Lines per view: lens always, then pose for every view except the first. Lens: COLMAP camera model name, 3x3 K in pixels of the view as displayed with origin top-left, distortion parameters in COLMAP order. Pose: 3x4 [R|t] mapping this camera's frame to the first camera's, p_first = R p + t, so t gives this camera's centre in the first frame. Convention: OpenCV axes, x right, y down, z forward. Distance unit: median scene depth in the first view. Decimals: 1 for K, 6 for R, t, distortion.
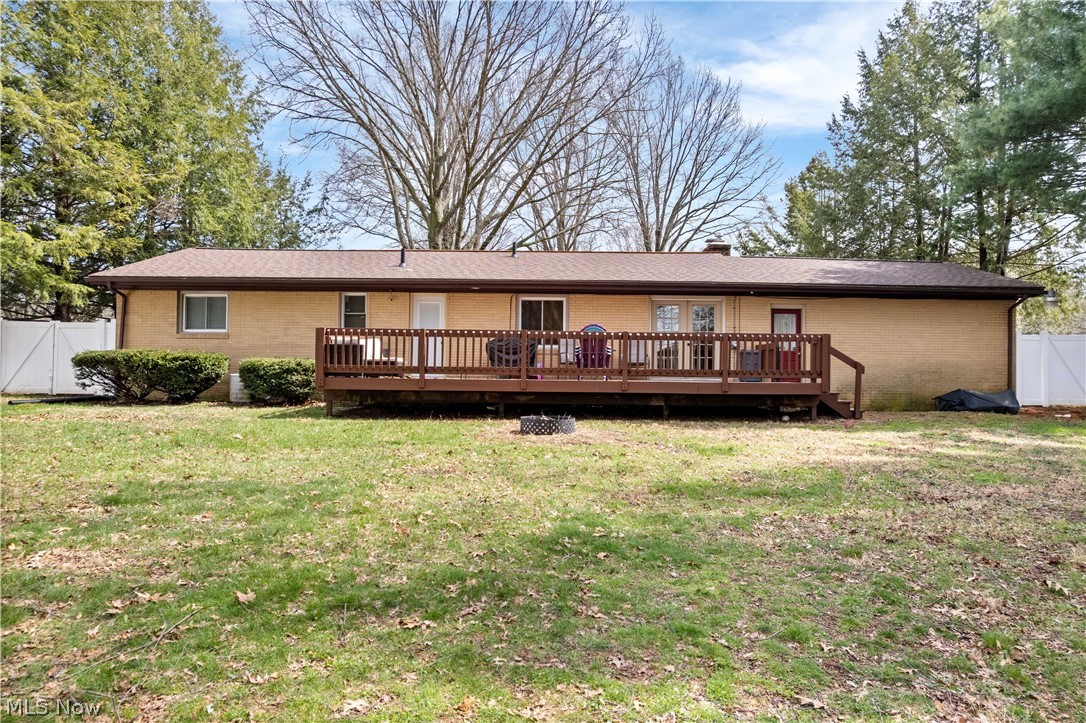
lens RADIAL K [[722.2, 0, 550.8], [0, 722.2, 368.5], [0, 0, 1]] dist [-0.078543, 0.080098]
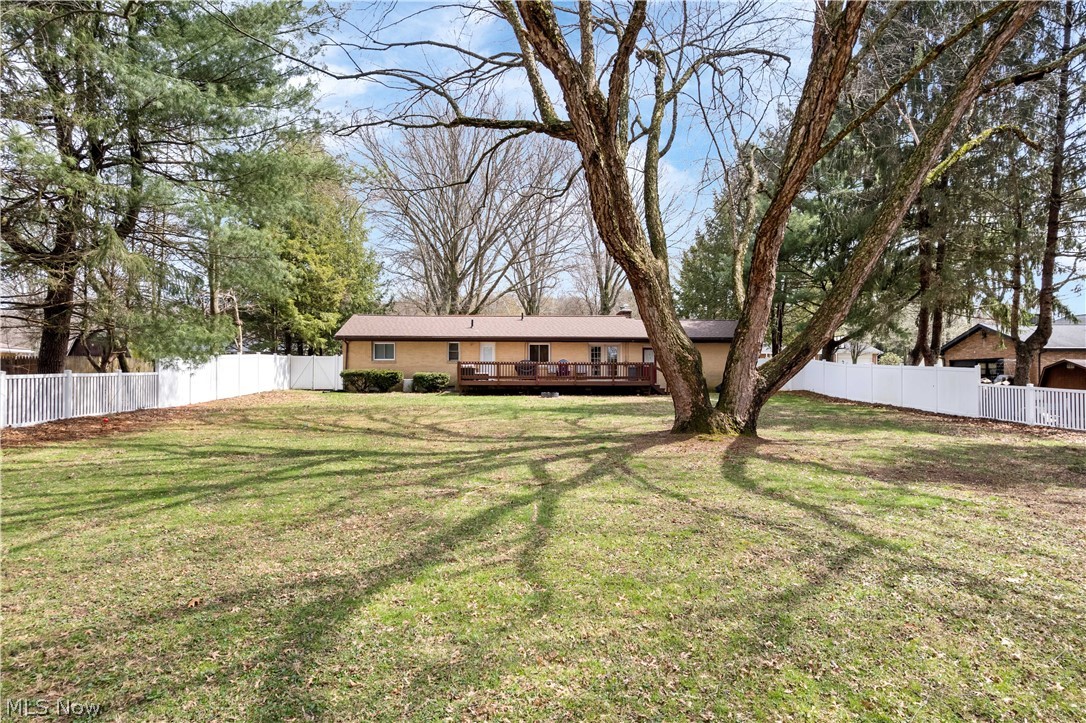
lens RADIAL K [[722.2, 0, 550.8], [0, 722.2, 368.5], [0, 0, 1]] dist [-0.078543, 0.080098]
pose [[0.998508, -0.007292, 0.054121, -0.103097], [0.007282, 0.999973, 0.000384, -0.023933], [-0.054122, 0.000011, 0.998534, -1.297269]]
